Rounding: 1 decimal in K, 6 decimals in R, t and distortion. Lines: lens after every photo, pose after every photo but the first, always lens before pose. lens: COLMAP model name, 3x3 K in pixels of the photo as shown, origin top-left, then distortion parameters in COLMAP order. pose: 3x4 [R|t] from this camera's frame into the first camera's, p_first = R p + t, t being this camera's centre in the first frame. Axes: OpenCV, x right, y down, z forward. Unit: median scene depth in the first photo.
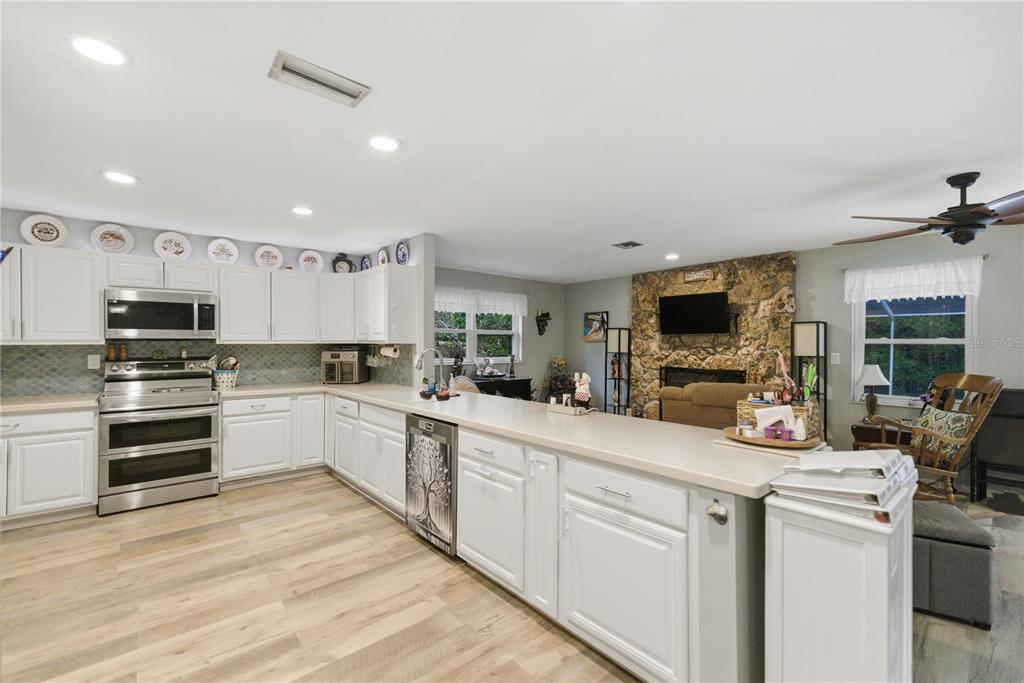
lens RADIAL K [[431.0, 0, 510.5], [0, 431.0, 343.9], [0, 0, 1]] dist [0.002603, 0.000667]
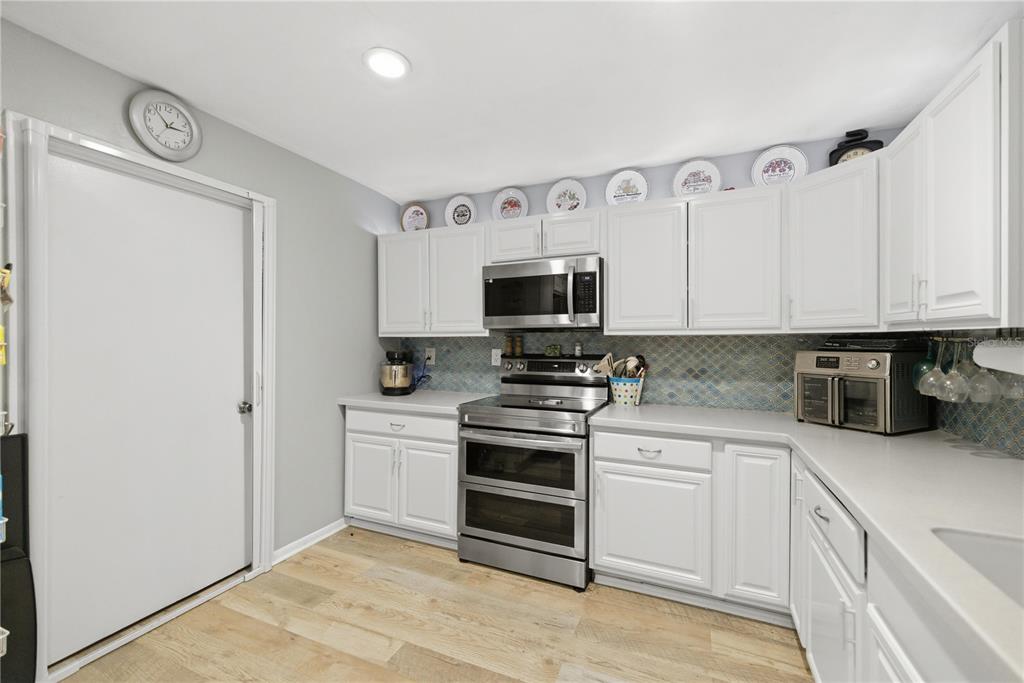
lens RADIAL K [[431.0, 0, 508.3], [0, 431.0, 340.9], [0, 0, 1]] dist [0.002603, 0.000667]
pose [[0.433454, 0.003441, -0.901169, -0.174835], [0.001122, 0.999990, 0.004358, 0.005127], [0.901175, -0.002900, 0.433446, 0.594954]]
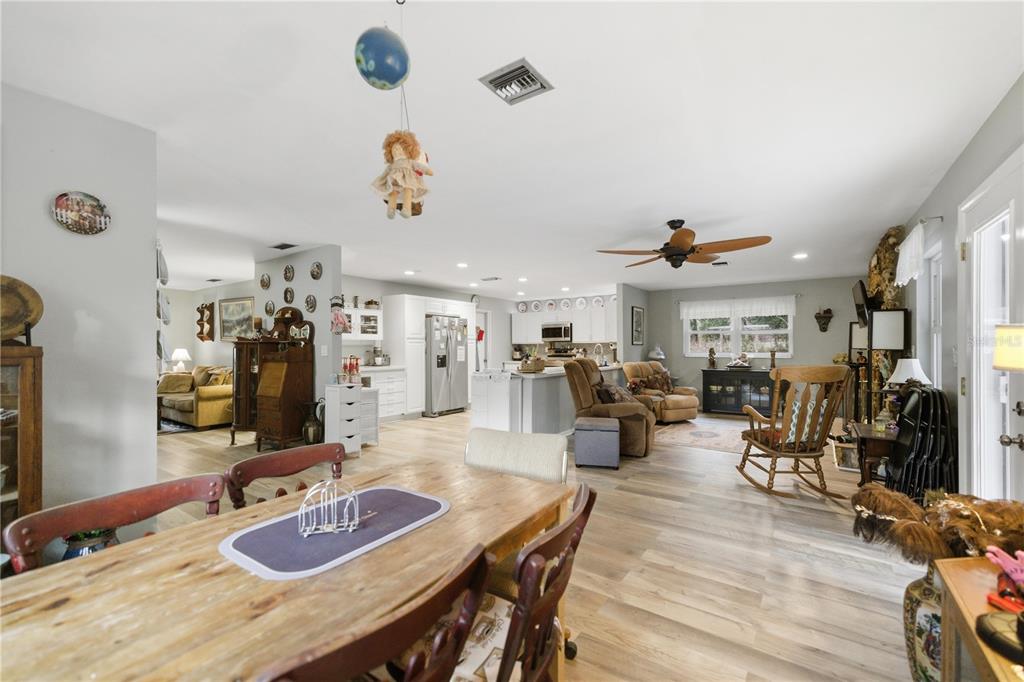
lens RADIAL K [[431.0, 0, 507.2], [0, 431.0, 347.4], [0, 0, 1]] dist [0.002603, 0.000667]
pose [[0.249399, -0.003498, -0.968395, 1.526230], [0.001396, 0.999994, -0.003252, 0.031875], [0.968400, -0.000541, 0.249402, 0.049016]]
